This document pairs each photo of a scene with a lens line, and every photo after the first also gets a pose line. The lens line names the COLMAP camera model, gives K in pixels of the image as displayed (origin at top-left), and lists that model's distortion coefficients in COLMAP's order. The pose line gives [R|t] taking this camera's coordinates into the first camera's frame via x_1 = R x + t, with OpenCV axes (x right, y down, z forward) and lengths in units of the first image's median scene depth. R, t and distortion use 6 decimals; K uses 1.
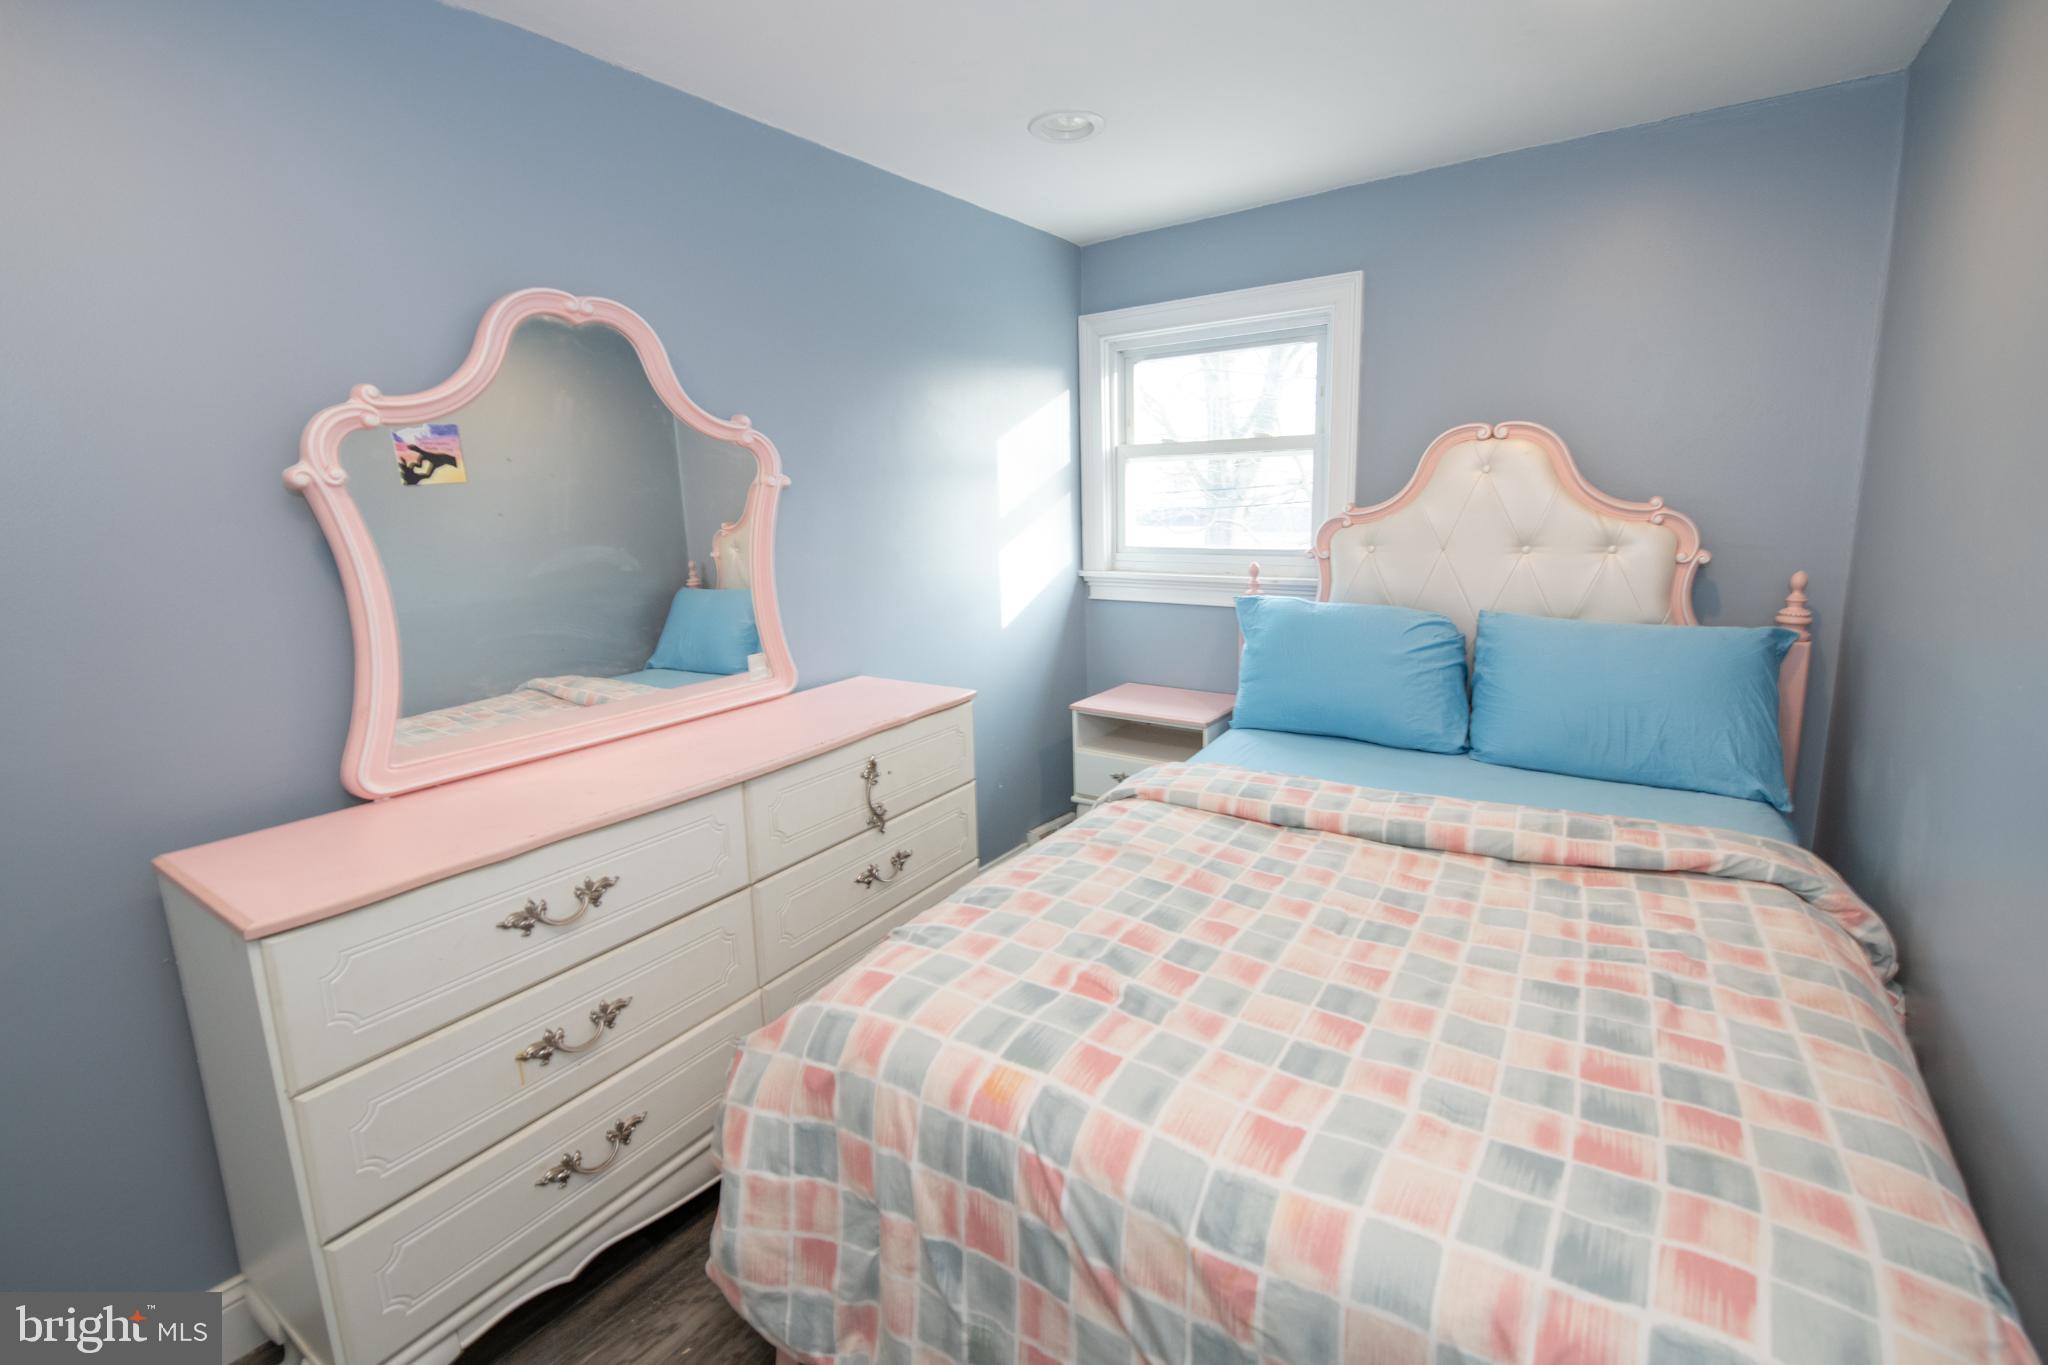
lens RADIAL K [[854.7, 0, 1024.3], [0, 854.7, 672.7], [0, 0, 1]] dist [-0.015881, -0.002196]
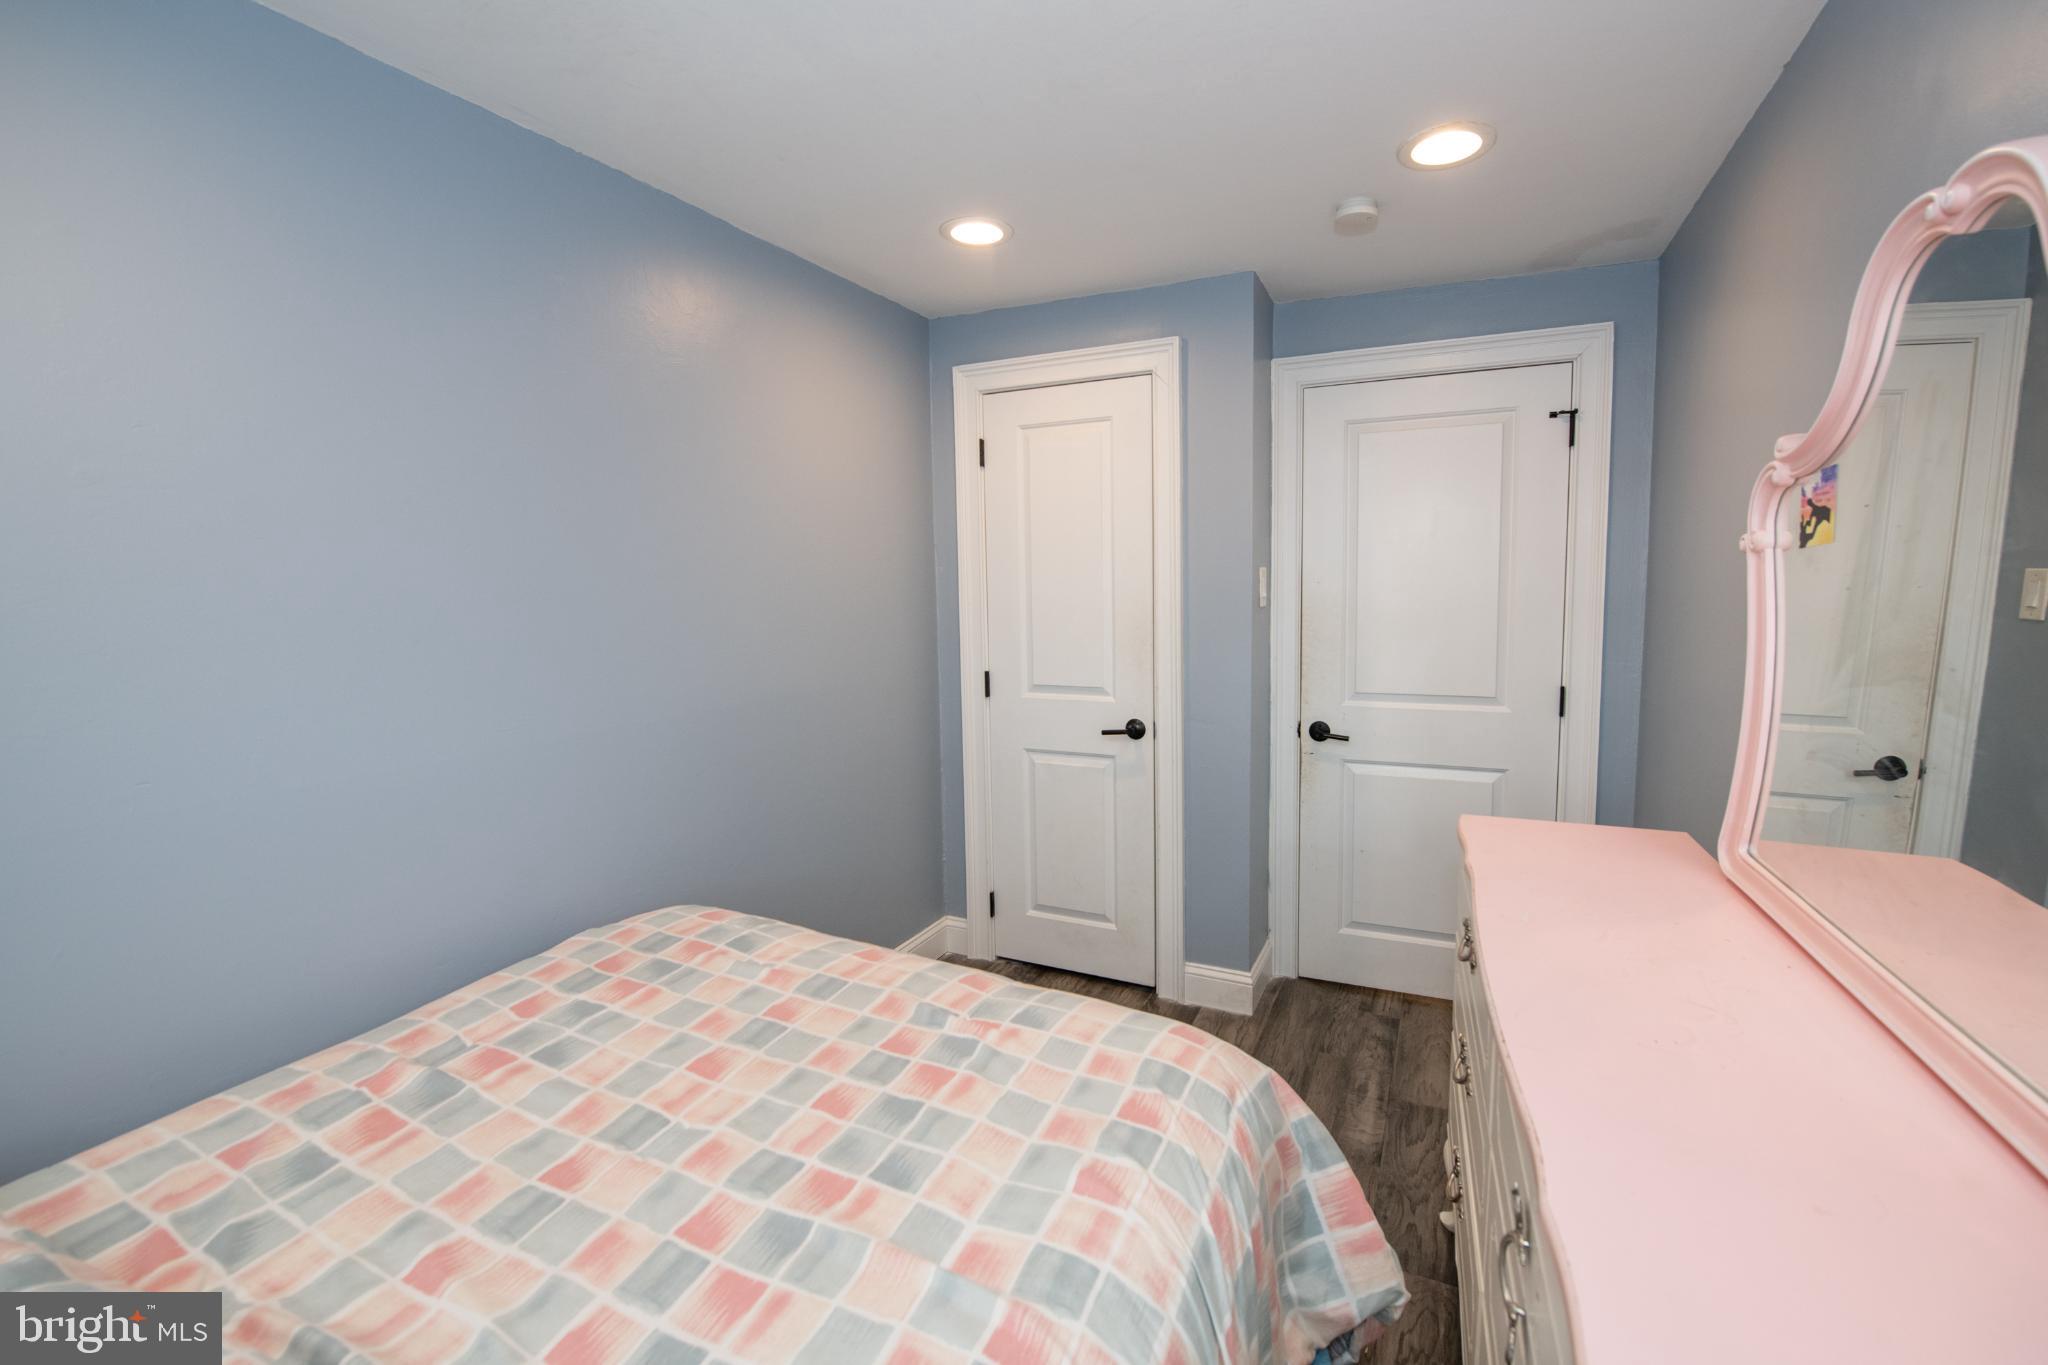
lens RADIAL K [[854.7, 0, 1024.3], [0, 854.7, 672.7], [0, 0, 1]] dist [-0.015881, -0.002196]
pose [[-0.986175, 0.054772, -0.156394, 0.169801], [0.003842, 0.951097, 0.308867, -0.402411], [0.165663, 0.303996, -0.938159, 1.878692]]
